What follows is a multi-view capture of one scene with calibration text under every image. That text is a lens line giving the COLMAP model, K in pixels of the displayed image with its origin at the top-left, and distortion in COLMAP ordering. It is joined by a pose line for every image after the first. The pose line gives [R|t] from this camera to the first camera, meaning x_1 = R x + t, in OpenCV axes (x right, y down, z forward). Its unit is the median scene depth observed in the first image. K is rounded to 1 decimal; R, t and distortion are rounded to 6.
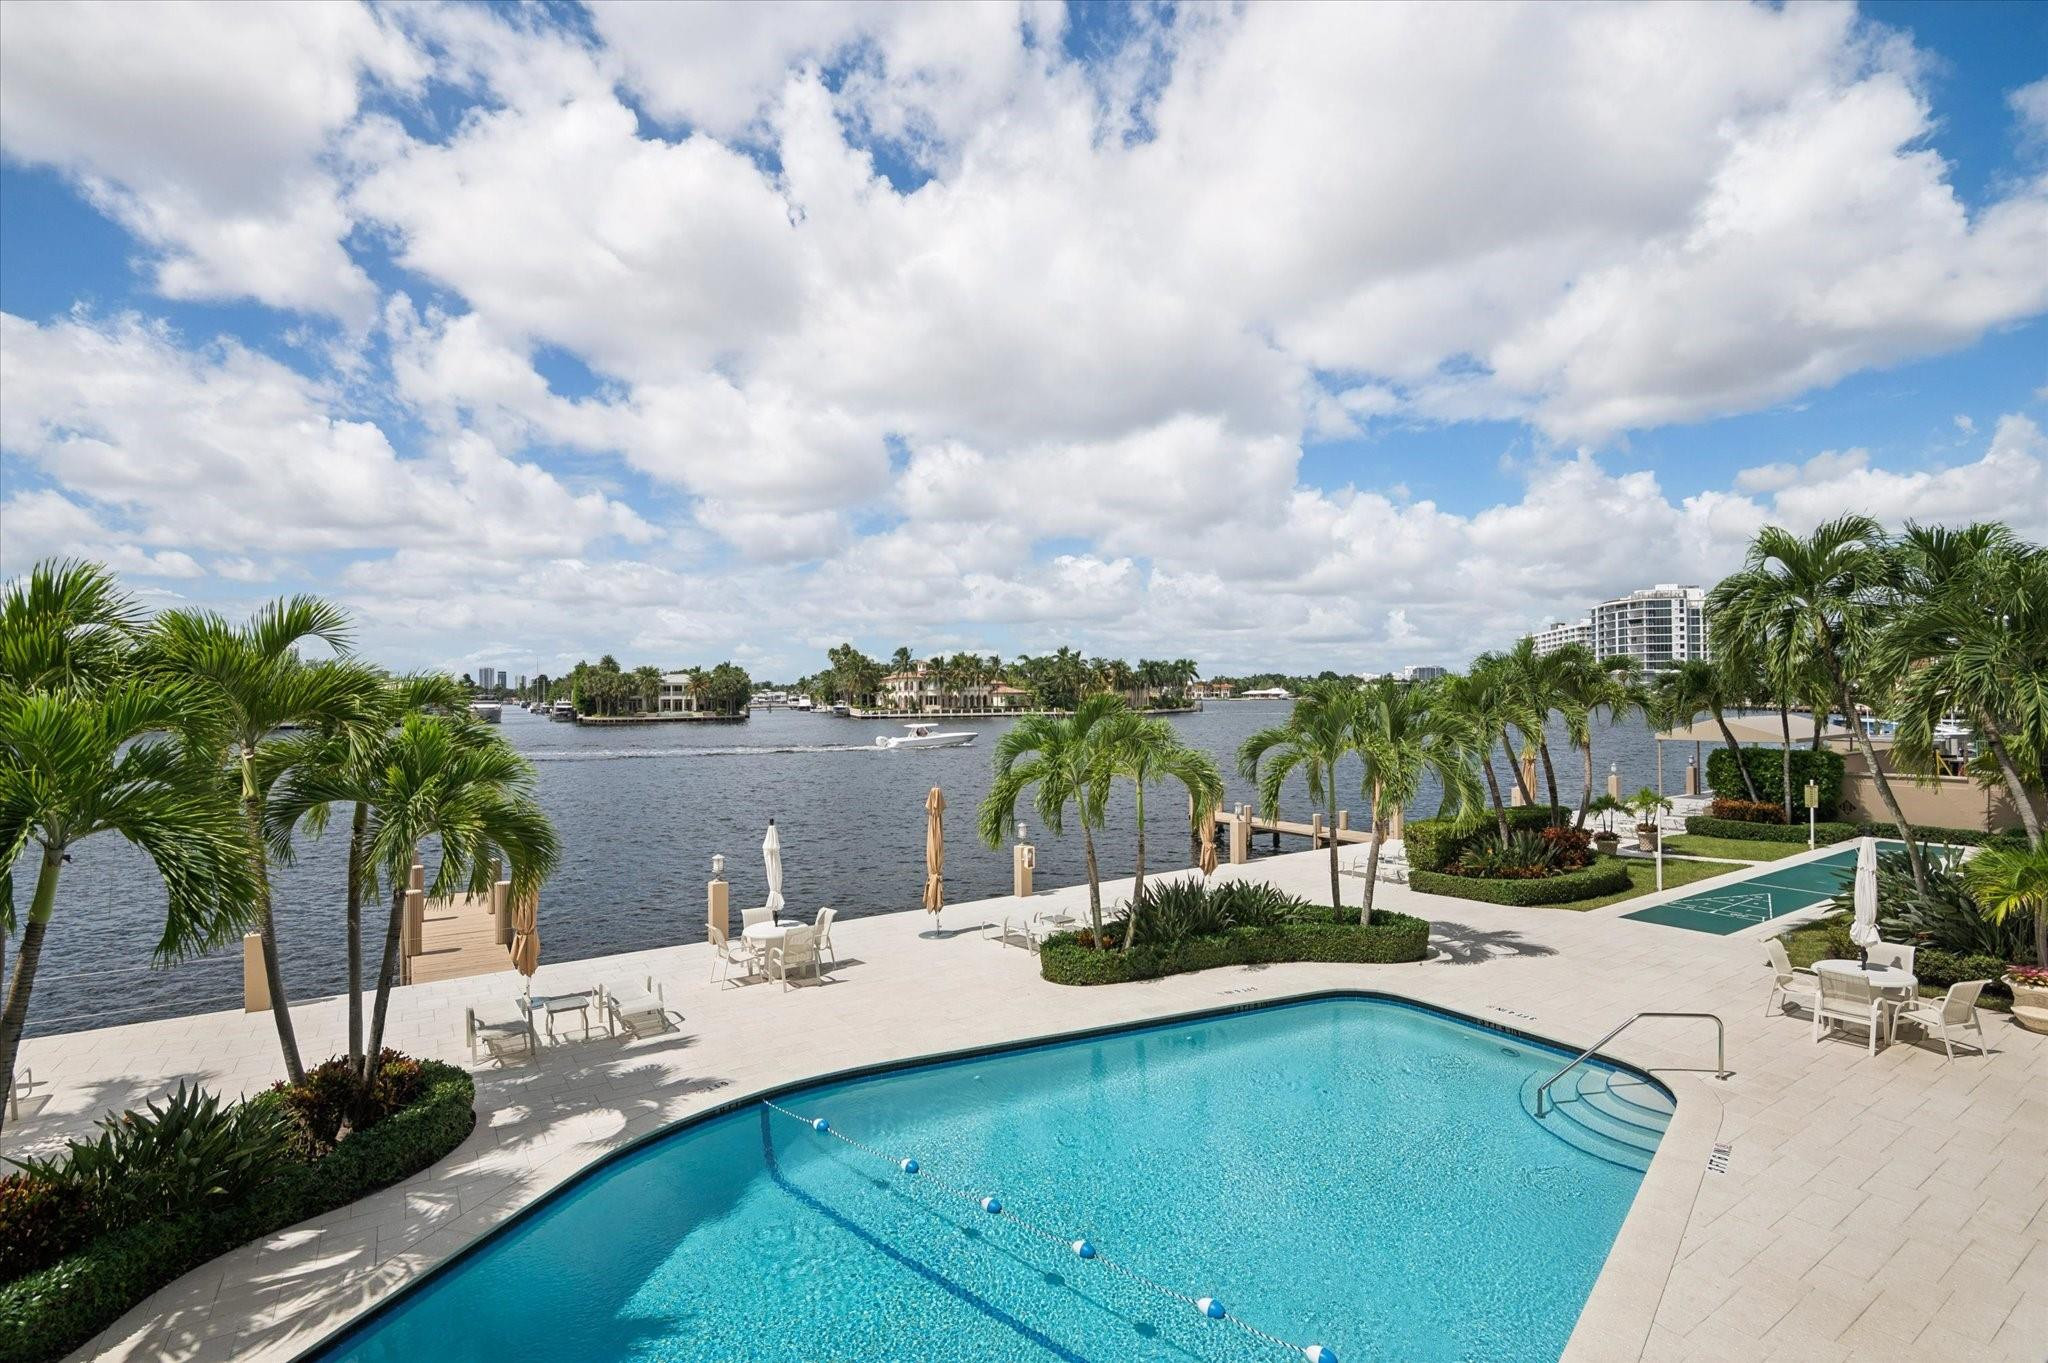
lens RADIAL K [[955.1, 0, 1035.9], [0, 955.1, 683.3], [0, 0, 1]] dist [-0.022178, -0.001769]
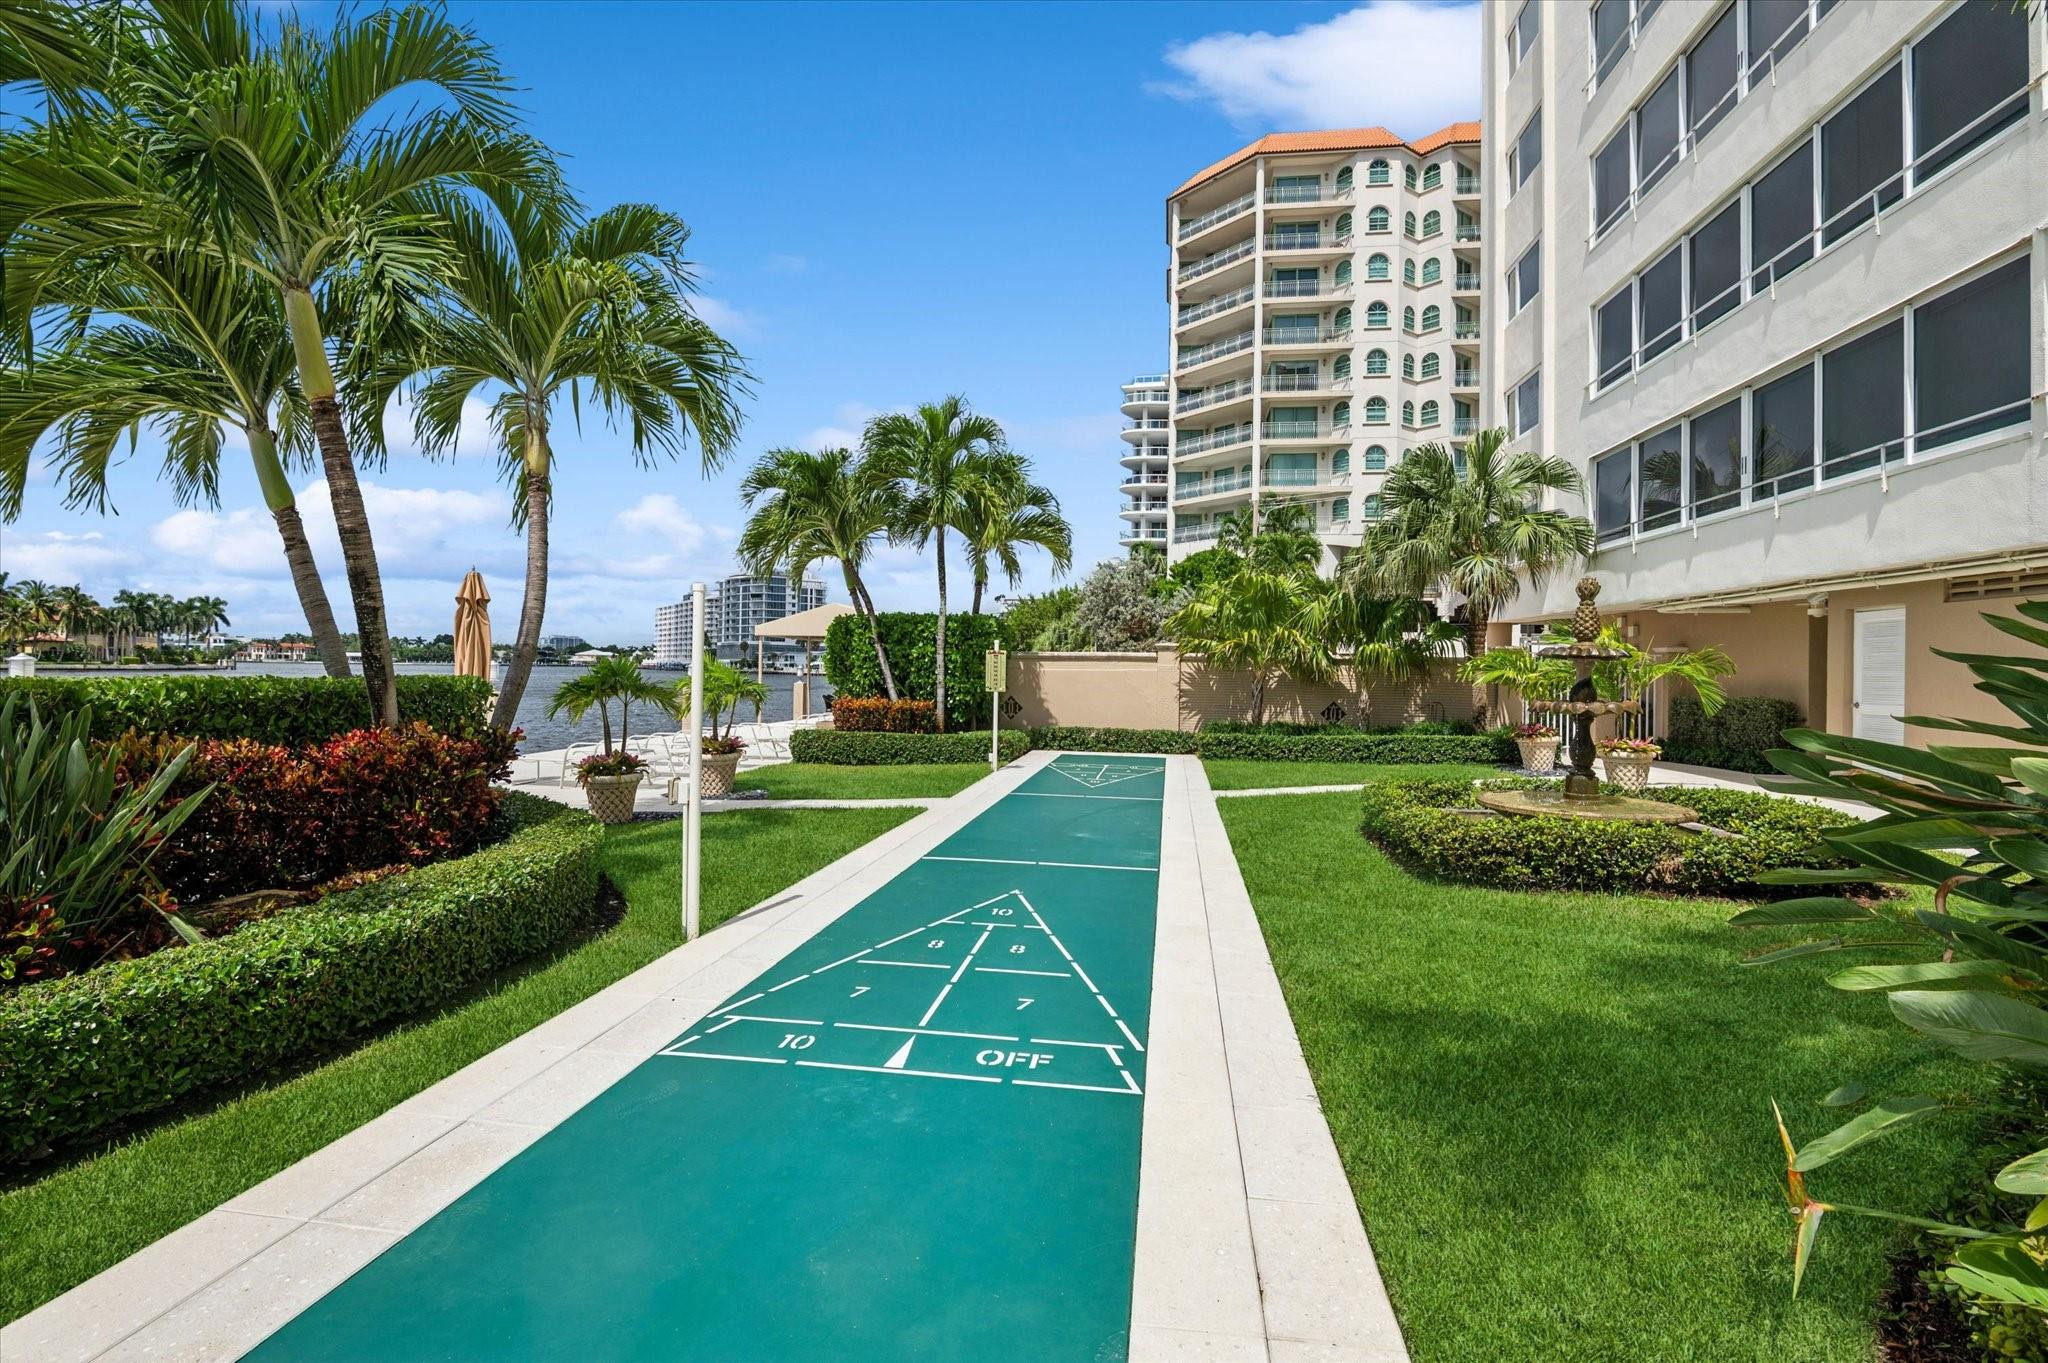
lens RADIAL K [[955.1, 0, 1006.4], [0, 955.1, 667.9], [0, 0, 1]] dist [-0.022178, -0.001769]
pose [[0.681556, 0.021600, 0.731447, 0.387680], [-0.028296, 0.999595, -0.003152, 0.107691], [-0.731218, -0.018549, 0.681891, 0.560603]]
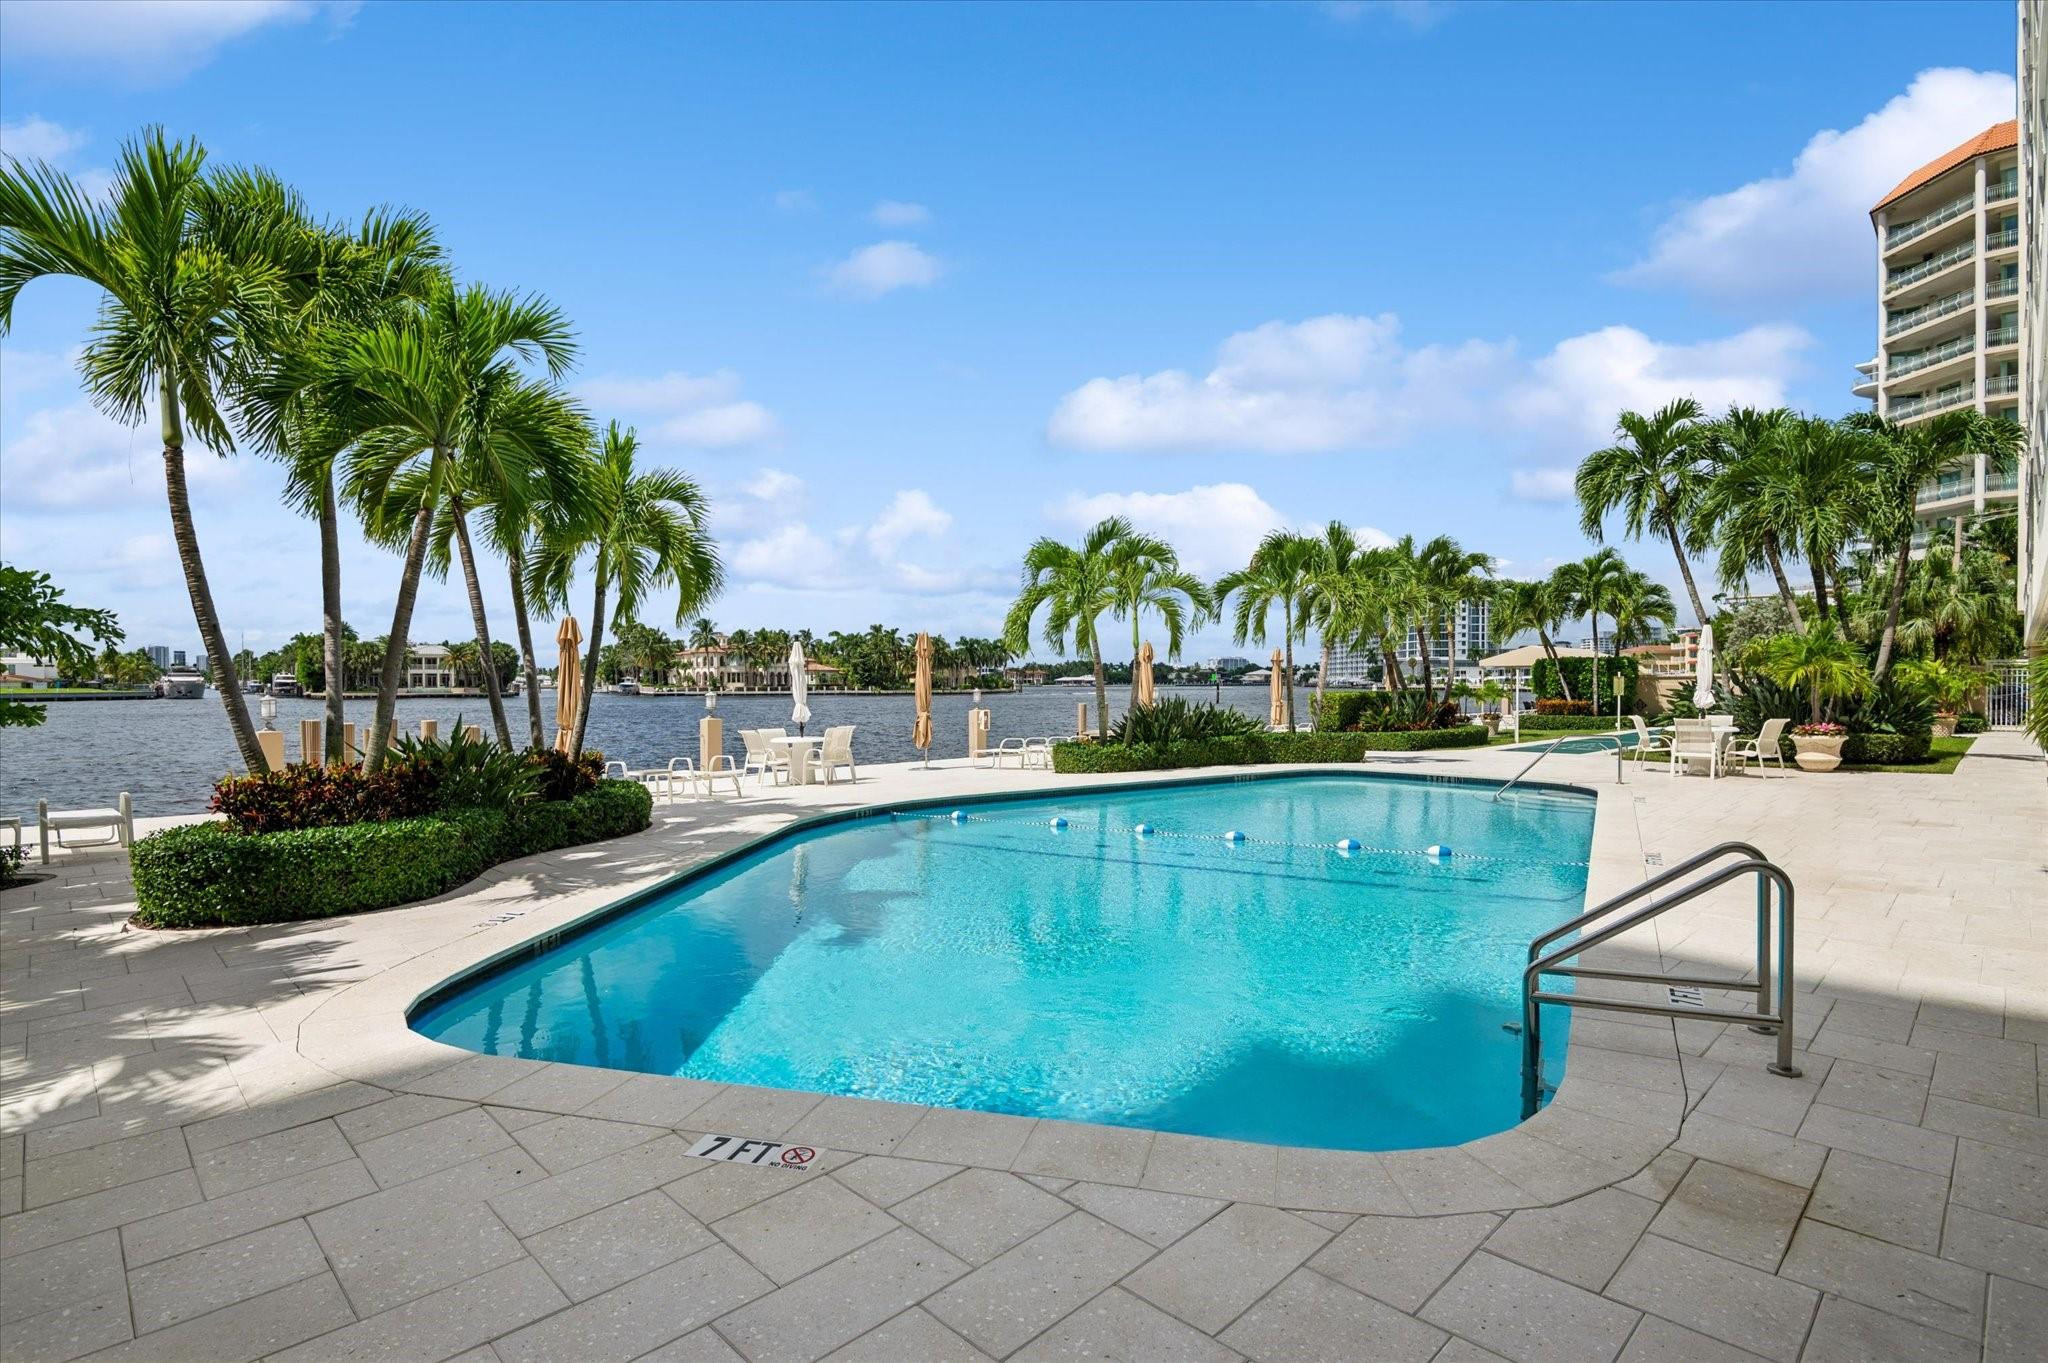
lens RADIAL K [[1005.3, 0, 1046.4], [0, 1005.3, 708.3], [0, 0, 1]] dist [-0.015347, -0.001617]
pose [[0.977579, 0.001667, 0.210562, -0.133837], [-0.008546, 0.999459, 0.031763, 0.102980], [-0.210395, -0.032850, 0.977064, -0.076822]]
